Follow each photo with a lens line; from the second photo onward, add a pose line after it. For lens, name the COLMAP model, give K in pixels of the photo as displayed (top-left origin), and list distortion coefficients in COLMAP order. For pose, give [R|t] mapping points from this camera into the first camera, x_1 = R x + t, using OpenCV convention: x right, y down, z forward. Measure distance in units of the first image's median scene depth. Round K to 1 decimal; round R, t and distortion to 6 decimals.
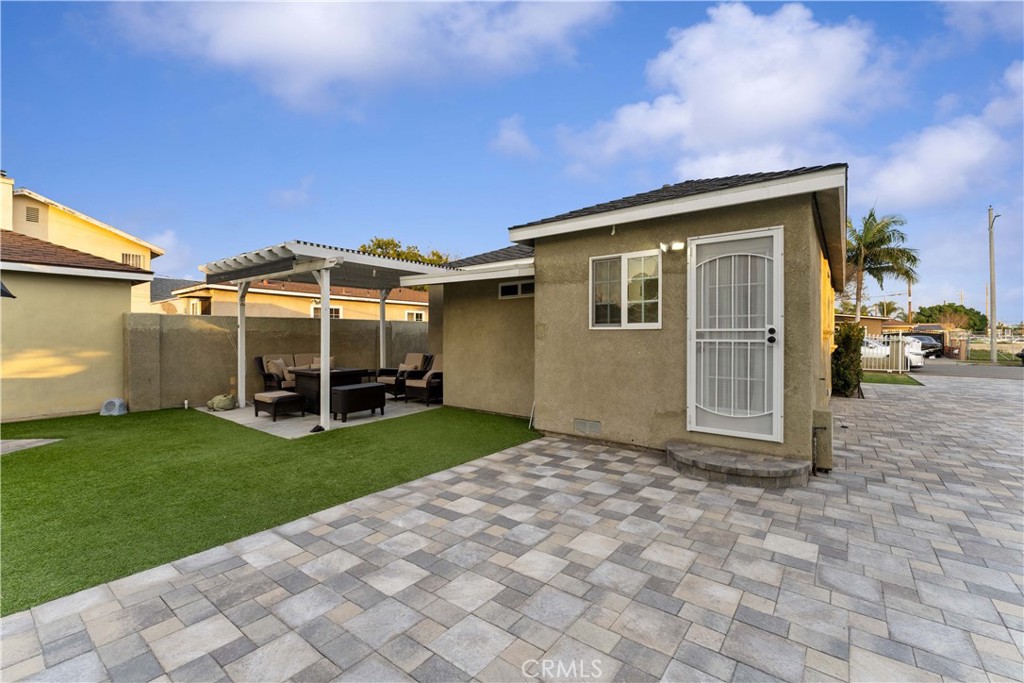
lens RADIAL K [[429.8, 0, 512.0], [0, 429.8, 341.5], [0, 0, 1]] dist [-0.001703, -0.000219]
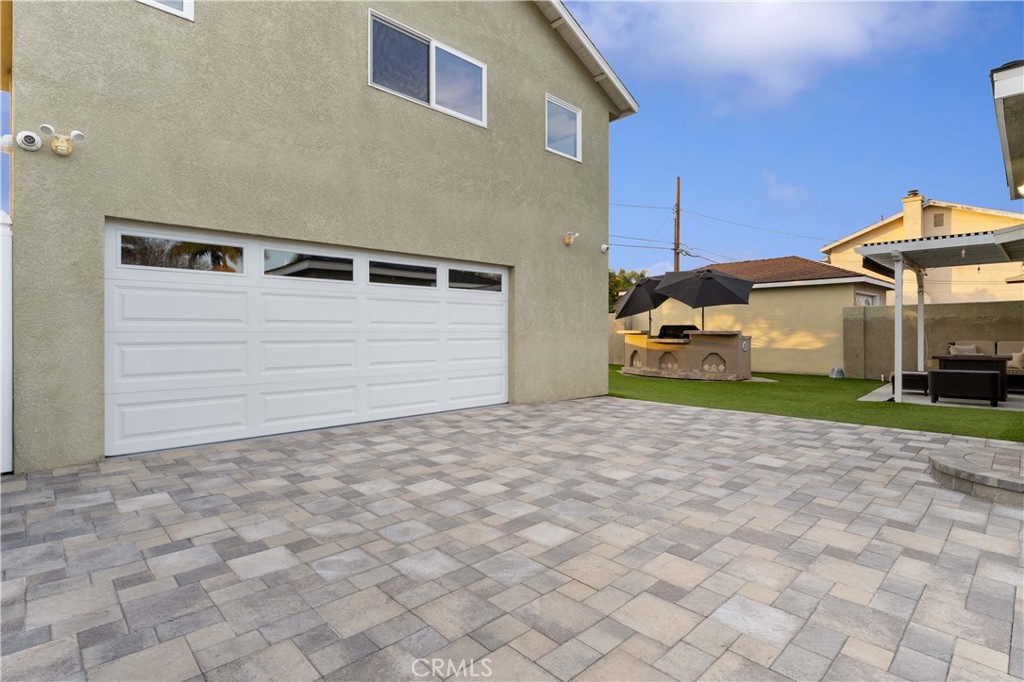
lens RADIAL K [[505.3, 0, 510.7], [0, 505.3, 330.4], [0, 0, 1]] dist [-0.000289, -0.000058]
pose [[-0.138812, -0.000948, -0.990318, 0.832570], [-0.011155, 0.999938, 0.000606, 0.021155], [0.990256, 0.011131, -0.138814, 0.139759]]
